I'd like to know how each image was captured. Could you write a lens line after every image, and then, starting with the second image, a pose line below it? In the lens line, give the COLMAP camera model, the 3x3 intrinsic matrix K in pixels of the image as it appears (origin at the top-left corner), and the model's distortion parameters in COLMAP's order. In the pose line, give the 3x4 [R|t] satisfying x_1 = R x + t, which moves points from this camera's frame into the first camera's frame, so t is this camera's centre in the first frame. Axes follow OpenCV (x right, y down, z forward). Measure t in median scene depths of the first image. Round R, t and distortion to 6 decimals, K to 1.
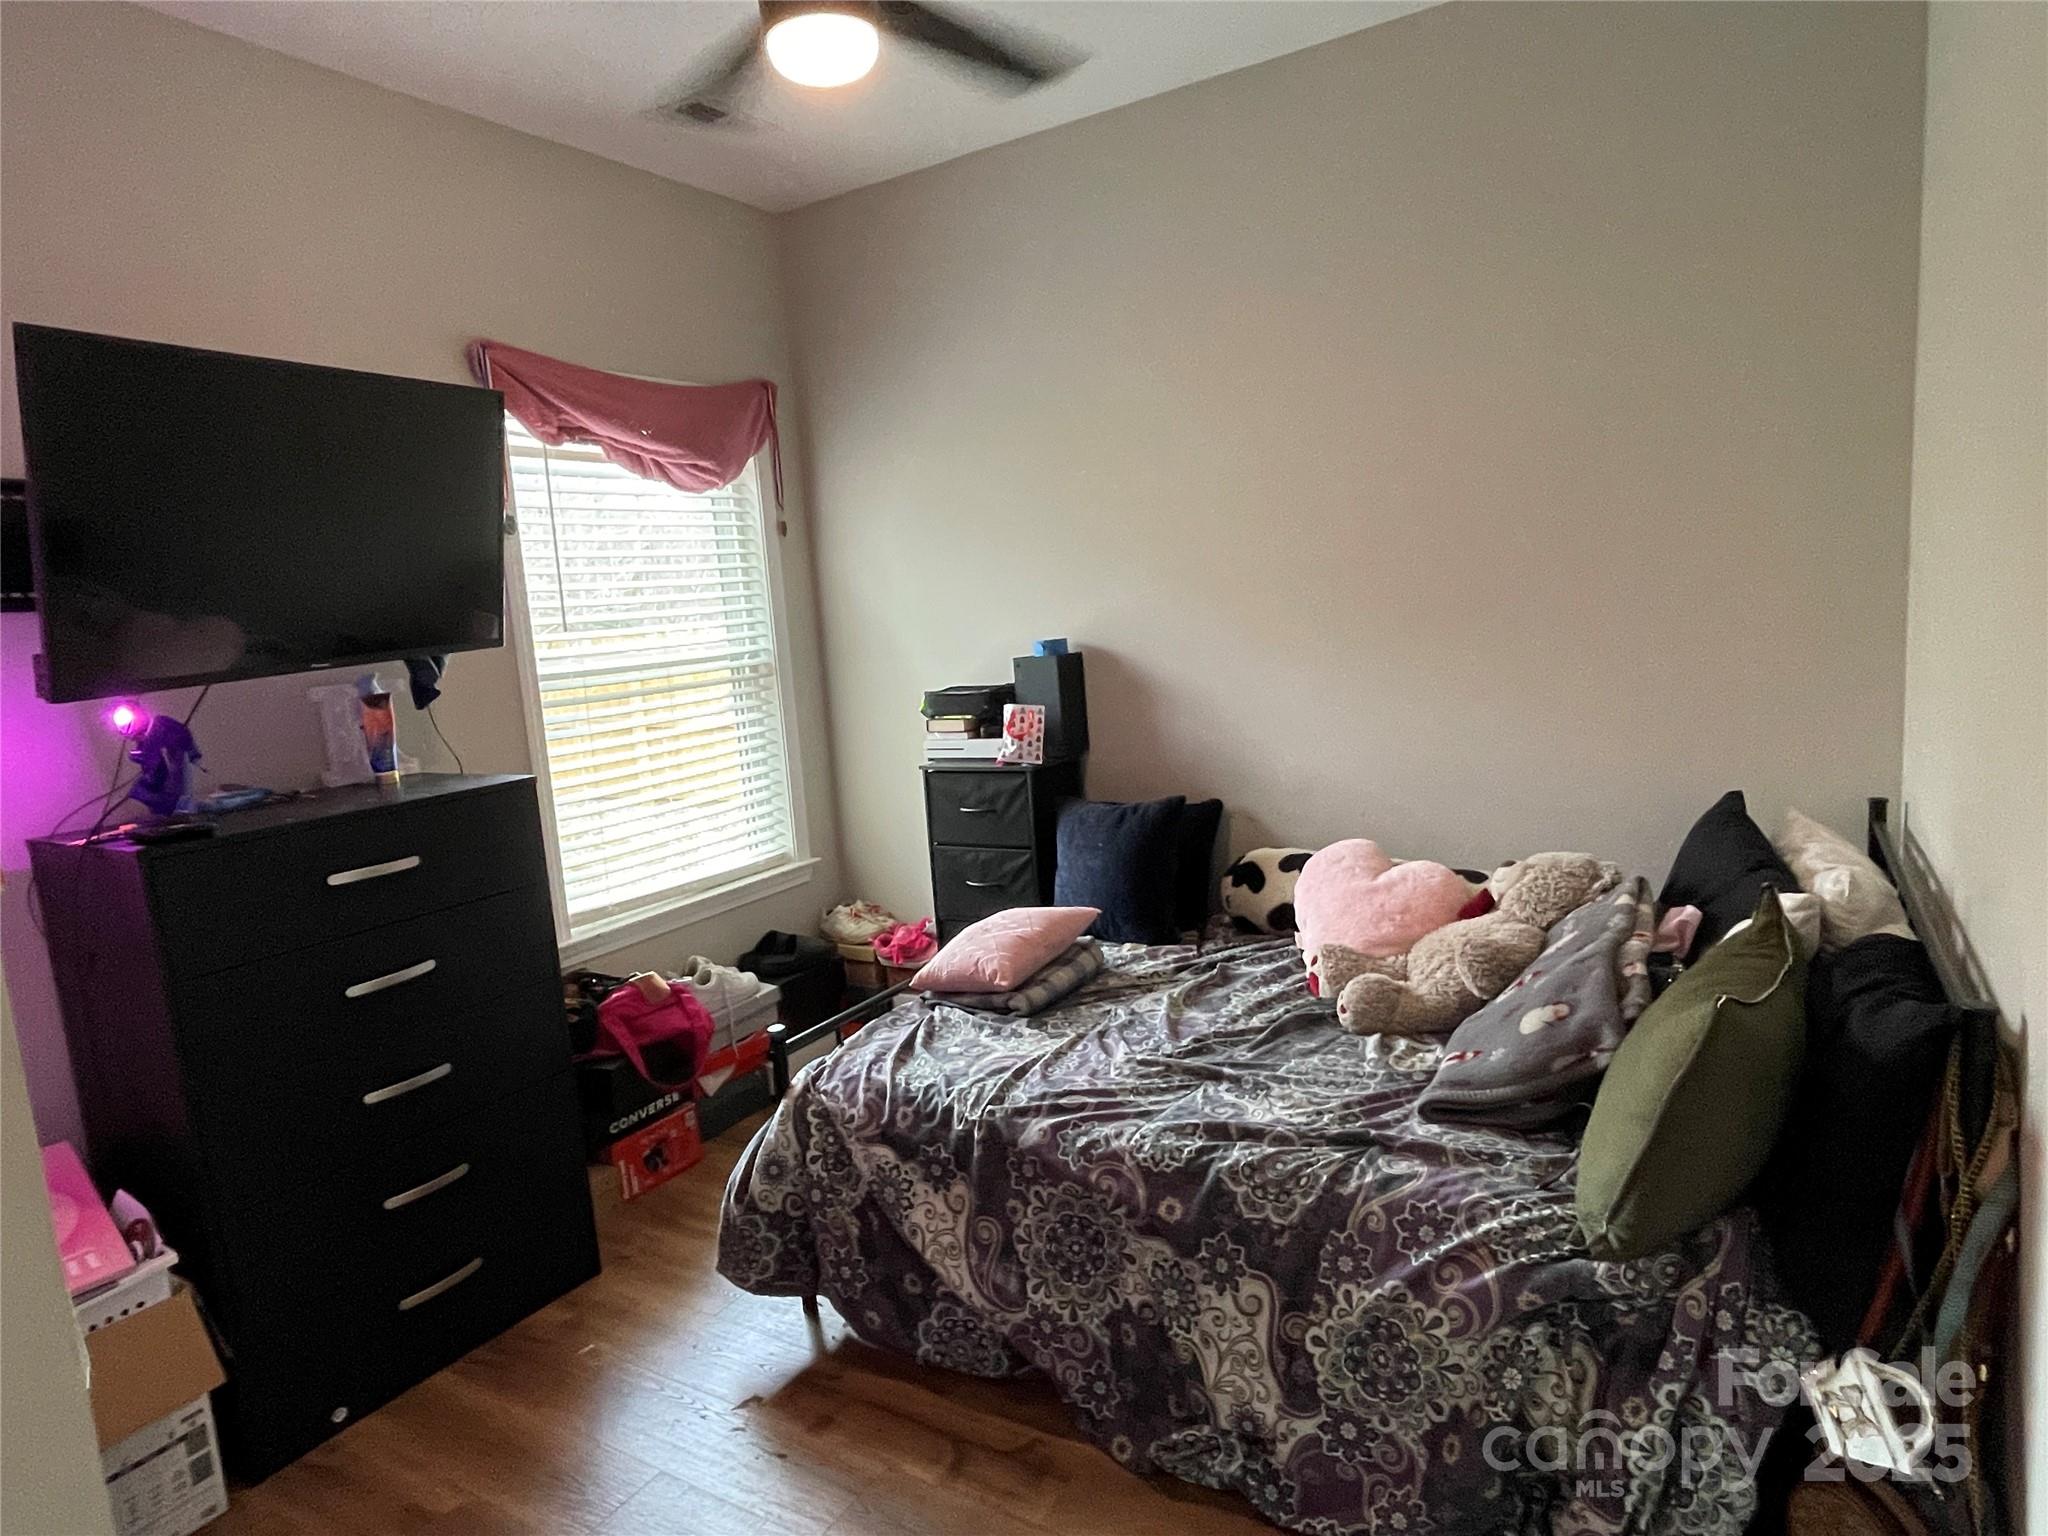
lens RADIAL K [[1197.2, 0, 1021.8], [0, 1197.2, 768.6], [0, 0, 1]] dist [-0.003865, 0.000010]
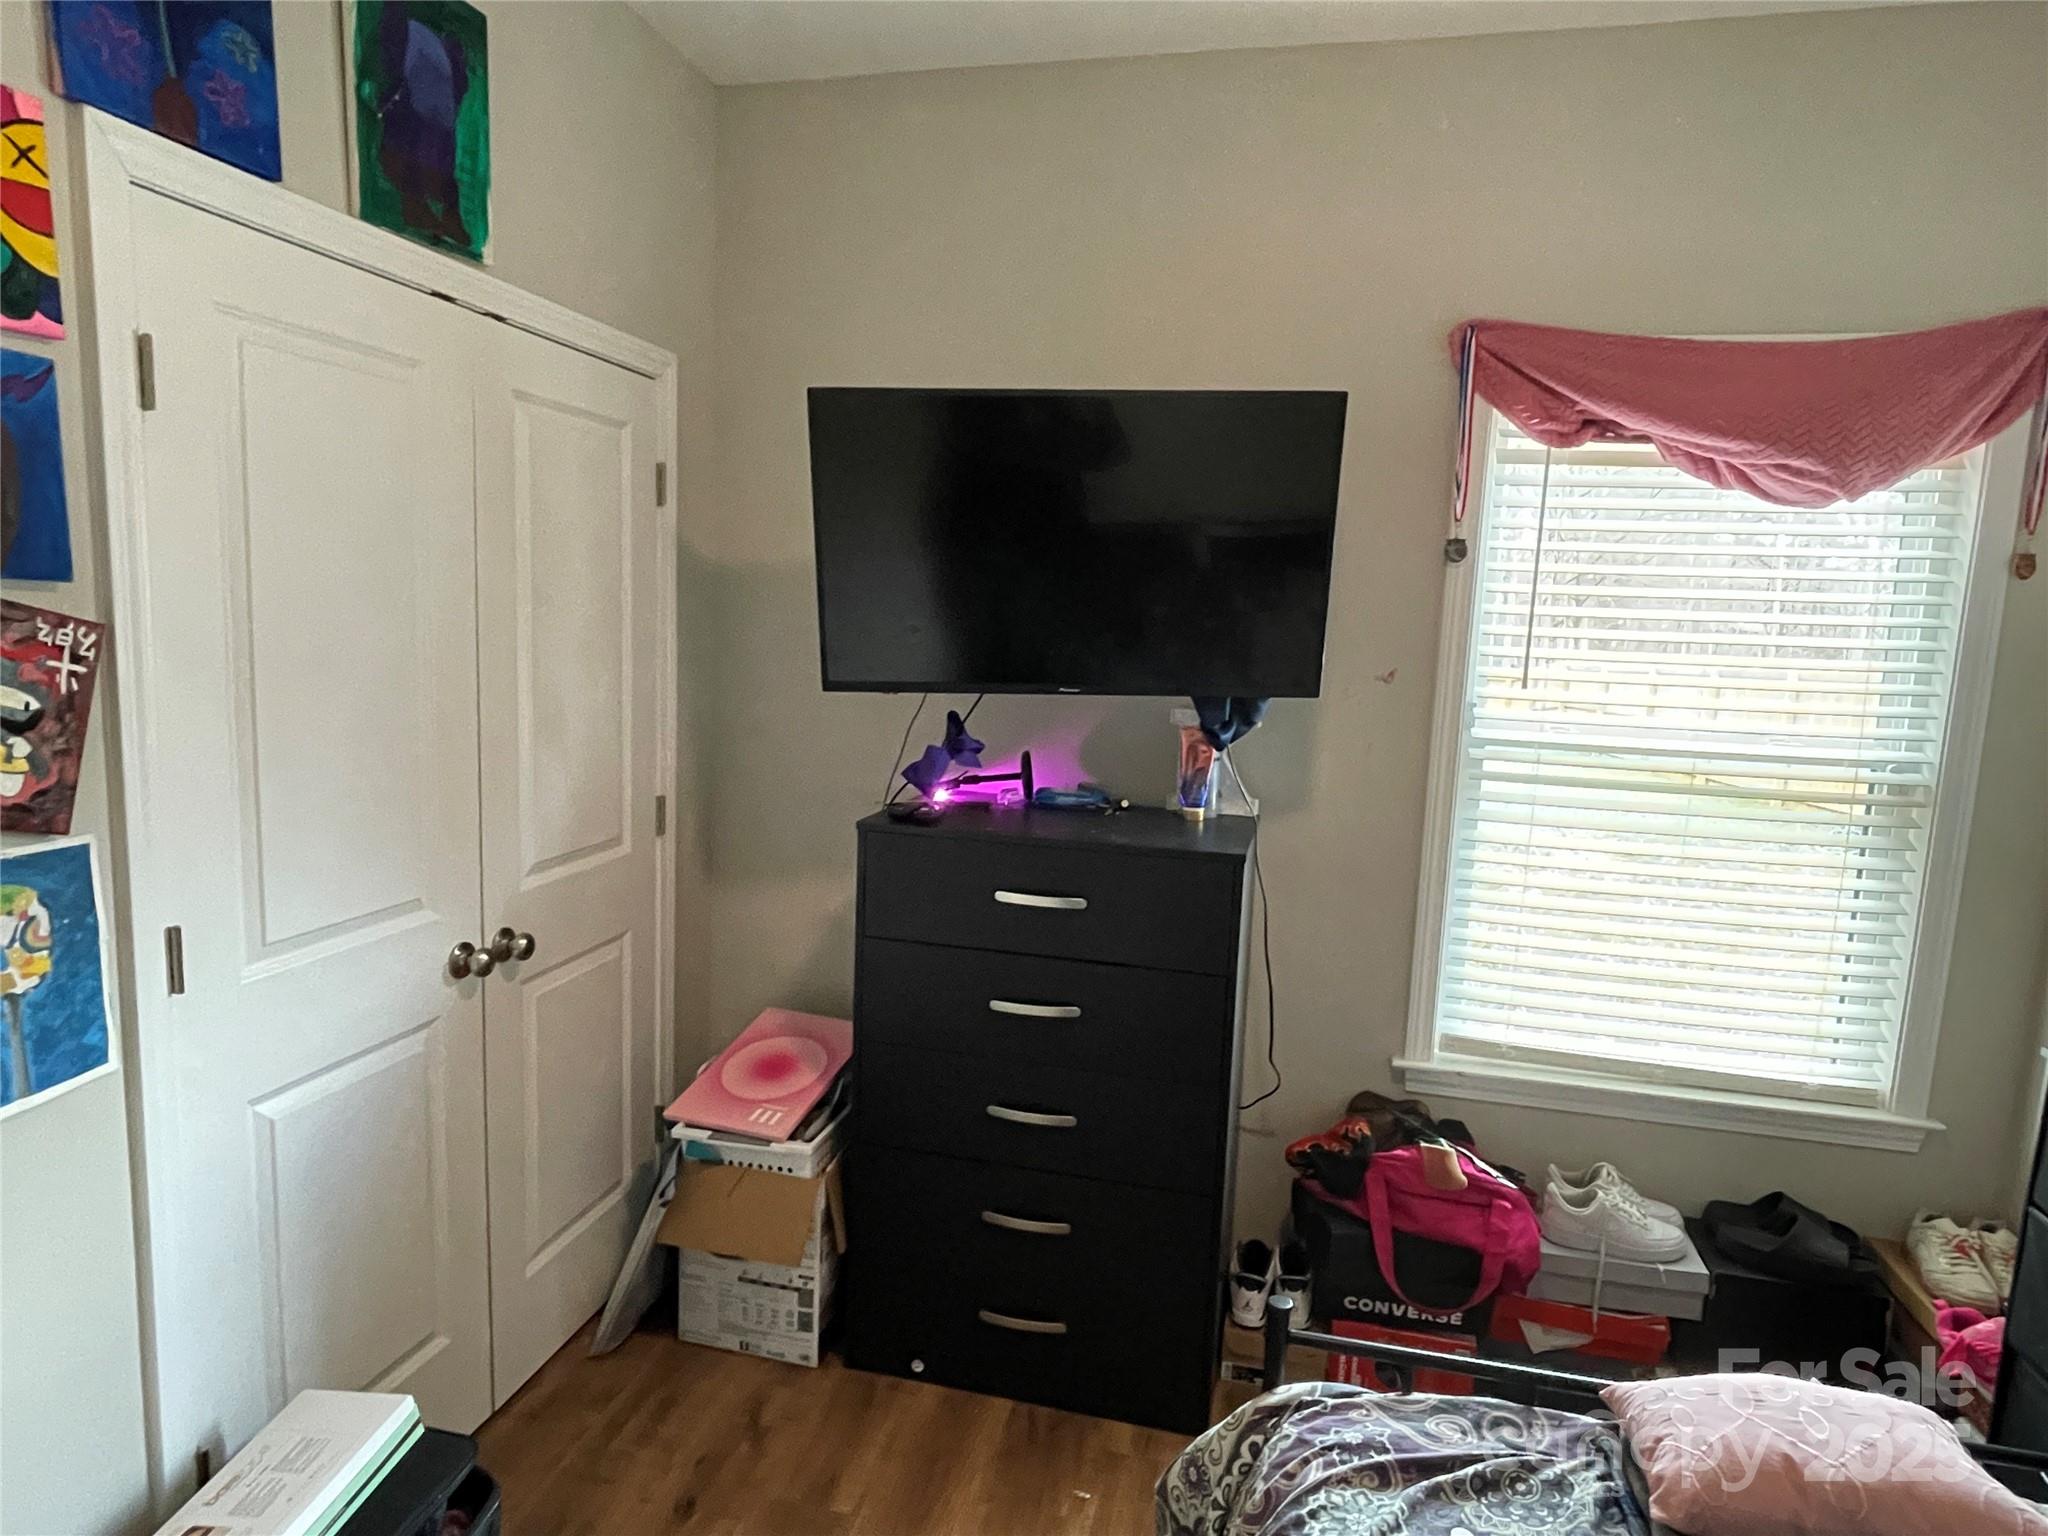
lens RADIAL K [[1197.2, 0, 1017.9], [0, 1197.2, 769.5], [0, 0, 1]] dist [-0.003865, 0.000010]
pose [[0.313476, 0.211695, -0.925699, 0.251135], [-0.199811, 0.967714, 0.153640, -0.121496], [0.928336, 0.136802, 0.345654, 0.452399]]
